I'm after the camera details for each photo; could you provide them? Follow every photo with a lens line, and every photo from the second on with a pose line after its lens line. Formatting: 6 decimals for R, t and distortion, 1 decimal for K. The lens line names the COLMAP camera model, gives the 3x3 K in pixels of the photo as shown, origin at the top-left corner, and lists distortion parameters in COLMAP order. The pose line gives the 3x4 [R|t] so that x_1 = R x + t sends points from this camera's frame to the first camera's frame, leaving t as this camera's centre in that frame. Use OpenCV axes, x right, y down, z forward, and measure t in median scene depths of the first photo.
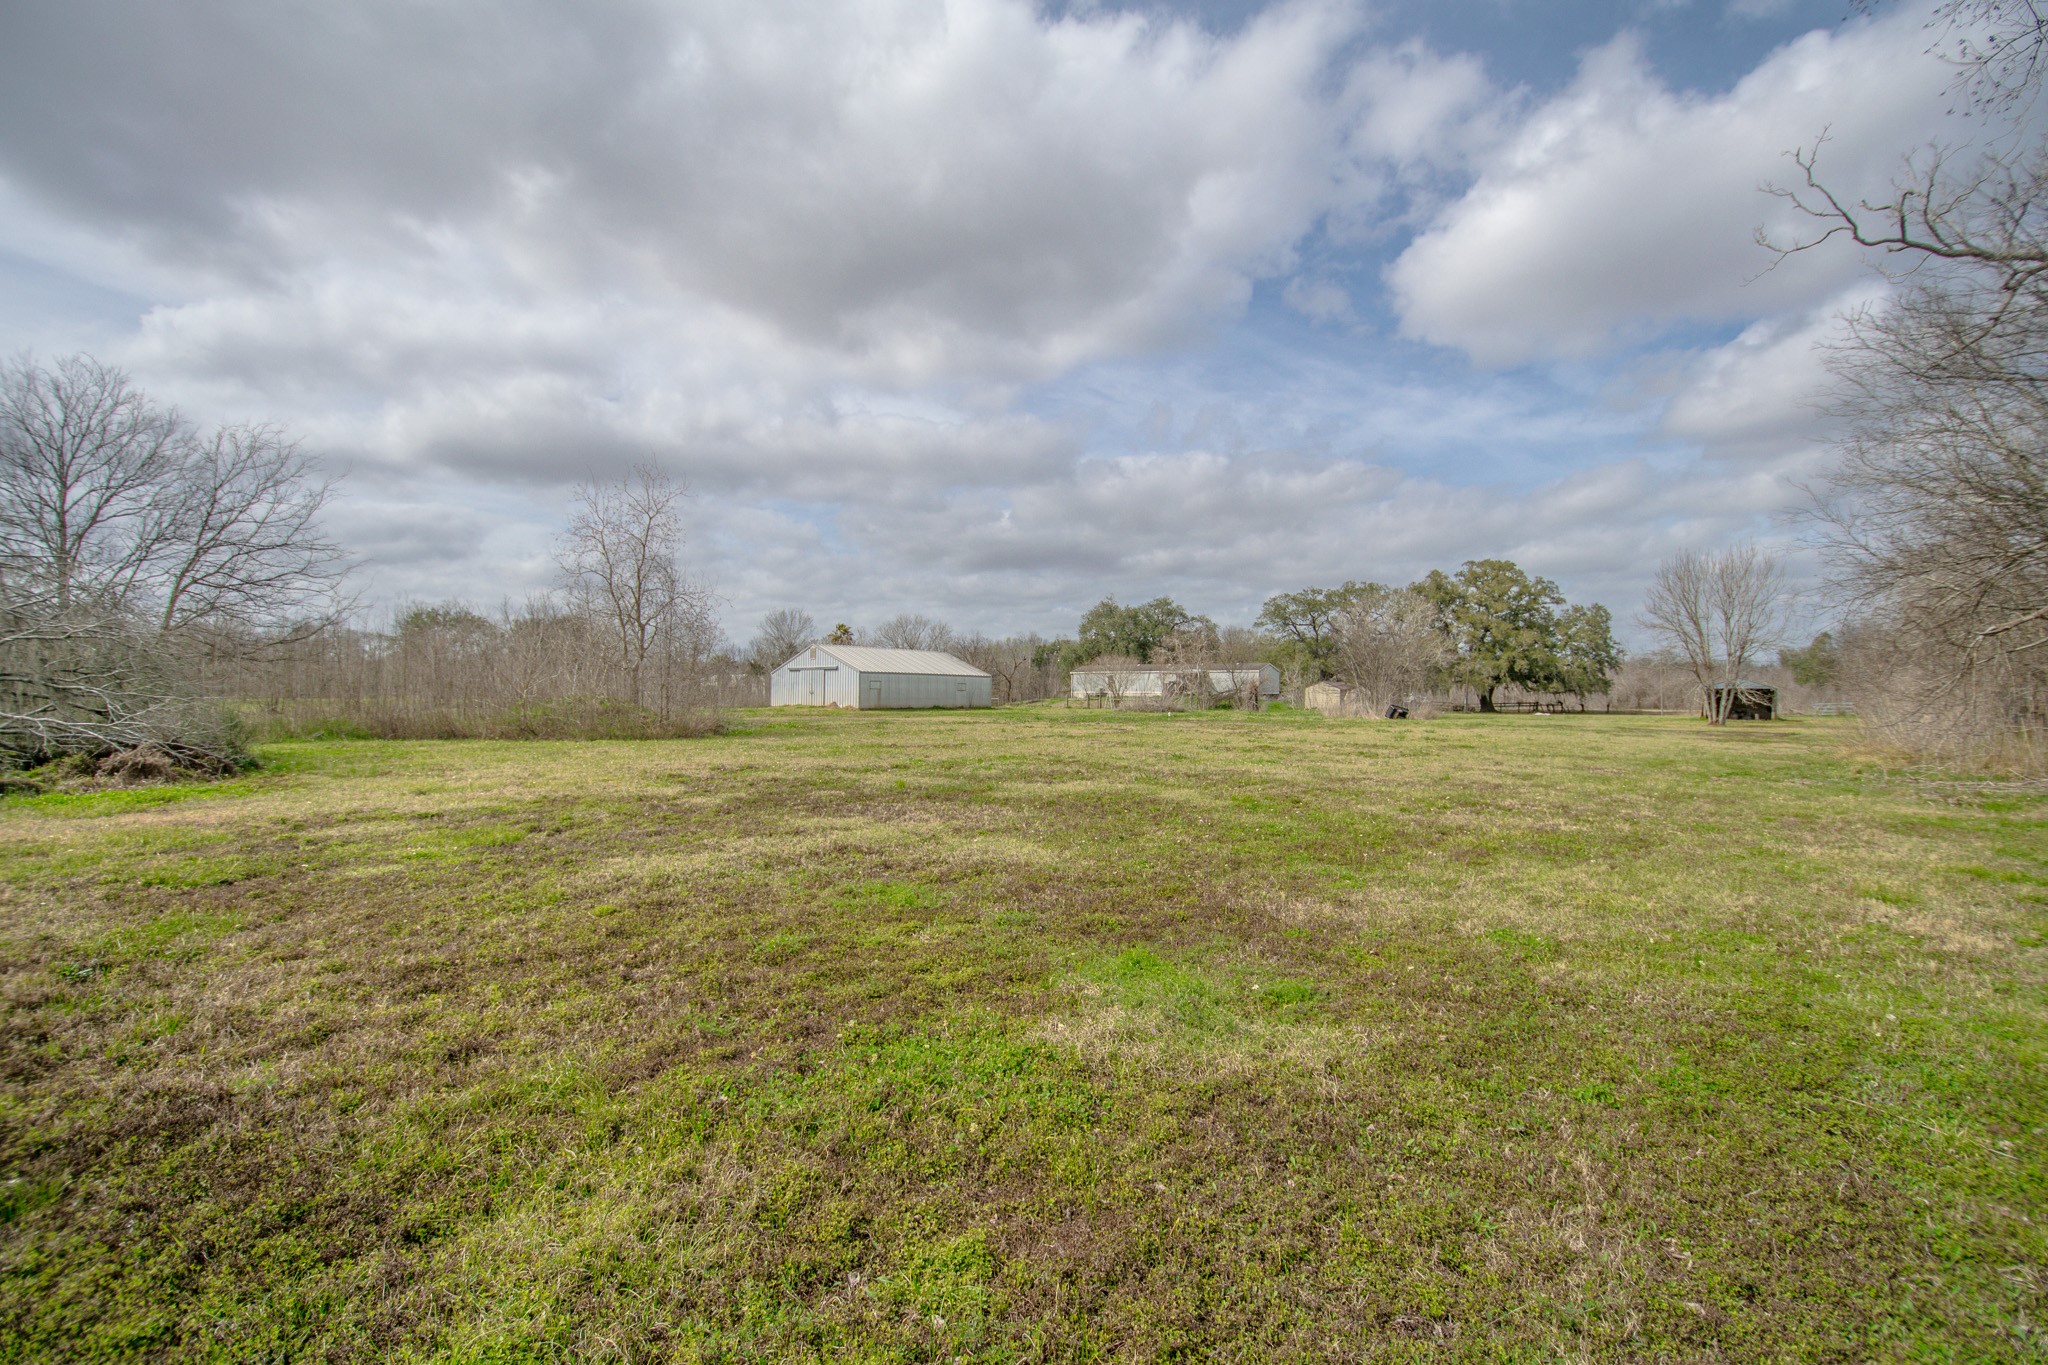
lens RADIAL K [[902.1, 0, 1009.4], [0, 902.1, 700.6], [0, 0, 1]] dist [0.019447, -0.028847]
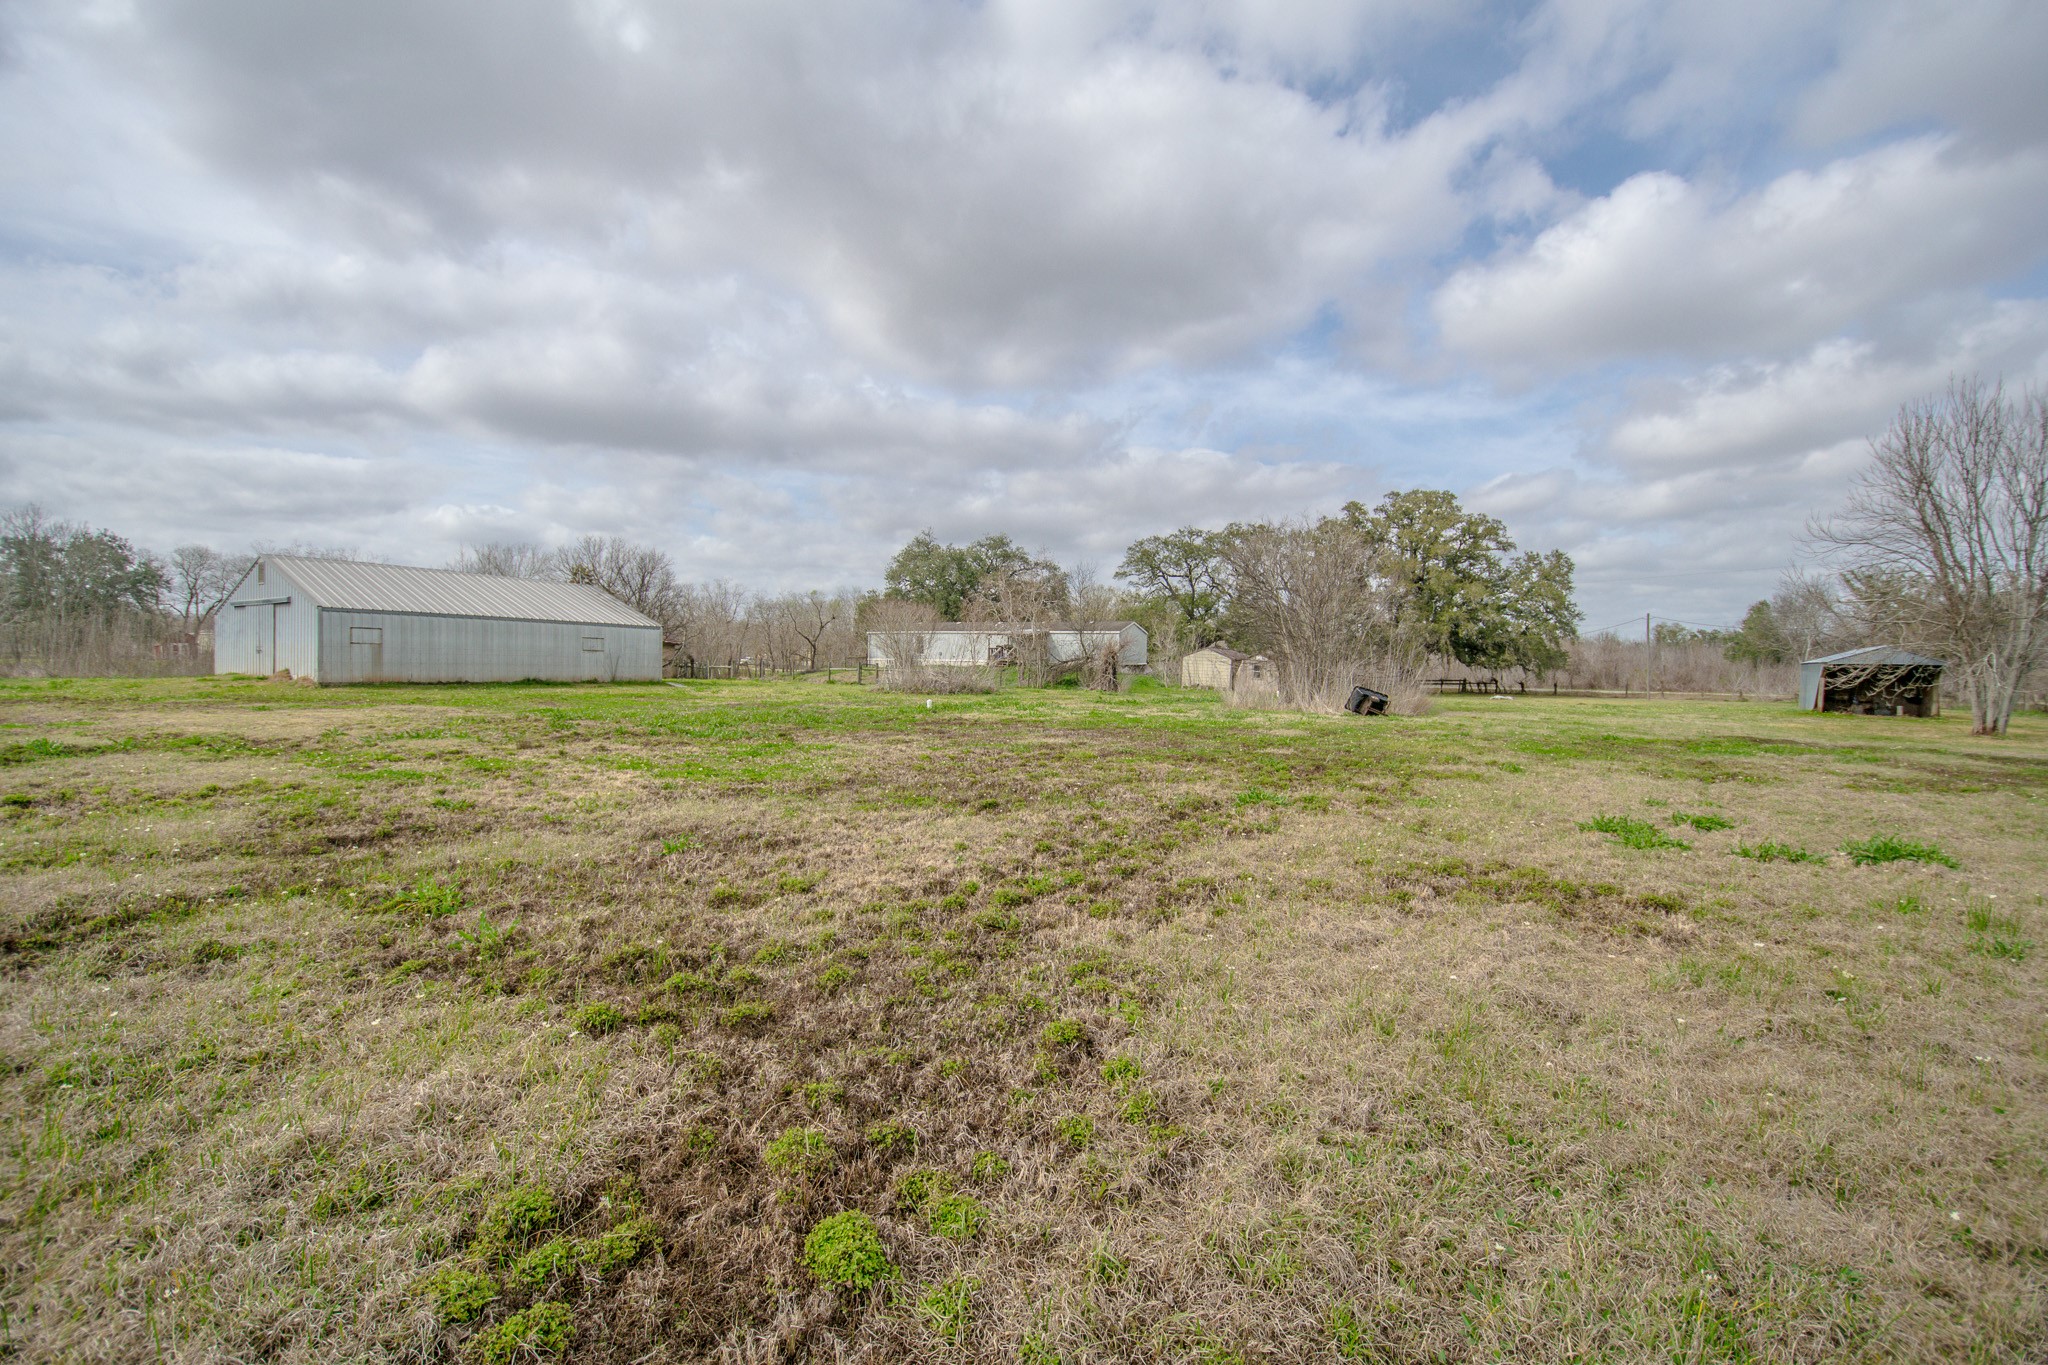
lens RADIAL K [[902.1, 0, 1009.4], [0, 902.1, 700.6], [0, 0, 1]] dist [0.019447, -0.028847]
pose [[0.989274, 0.006552, 0.145925, 0.084127], [-0.011420, 0.999405, 0.032549, -0.001226], [-0.145625, -0.033867, 0.988760, 0.298224]]
